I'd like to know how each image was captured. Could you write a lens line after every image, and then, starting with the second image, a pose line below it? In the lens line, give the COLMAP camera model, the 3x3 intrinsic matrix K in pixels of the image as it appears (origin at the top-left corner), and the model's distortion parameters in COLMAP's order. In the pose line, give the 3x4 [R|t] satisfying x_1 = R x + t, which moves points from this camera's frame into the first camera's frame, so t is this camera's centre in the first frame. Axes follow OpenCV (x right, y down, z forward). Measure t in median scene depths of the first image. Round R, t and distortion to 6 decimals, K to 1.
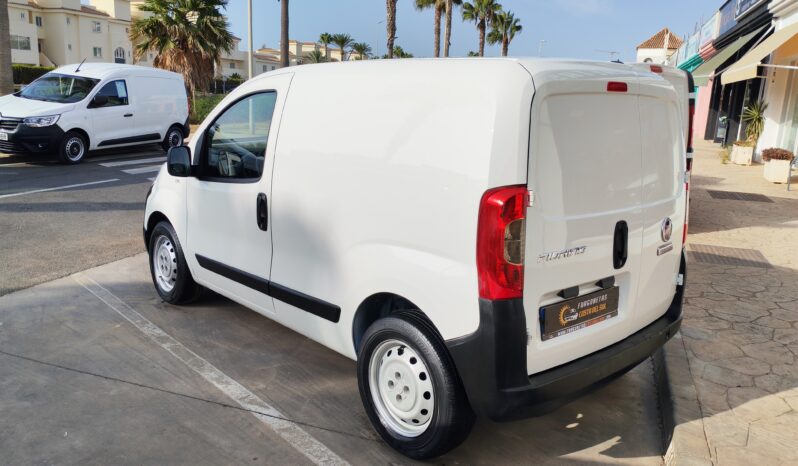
lens RADIAL K [[602.5, 0, 396.2], [0, 602.5, 232.7], [0, 0, 1]] dist [0.066307, -0.085698]
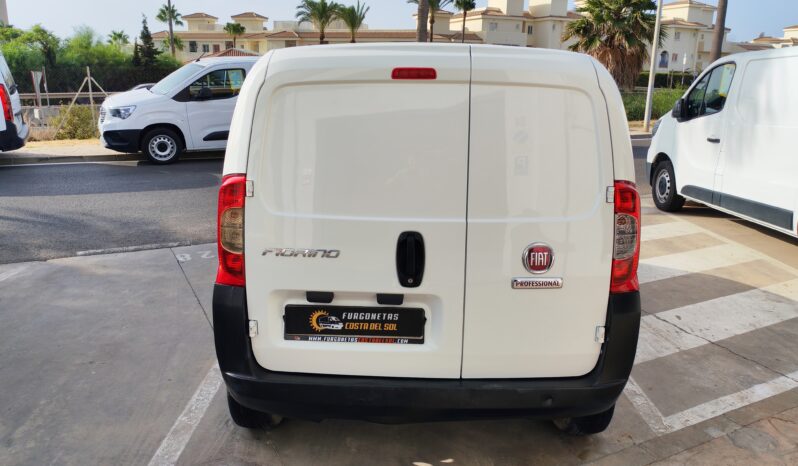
lens RADIAL K [[602.5, 0, 397.6], [0, 602.5, 227.1], [0, 0, 1]] dist [0.066307, -0.085698]
pose [[0.737770, 0.129894, -0.662437, 0.794462], [-0.133497, 0.990007, 0.045447, -0.053398], [0.661720, 0.054904, 0.747738, 0.309322]]
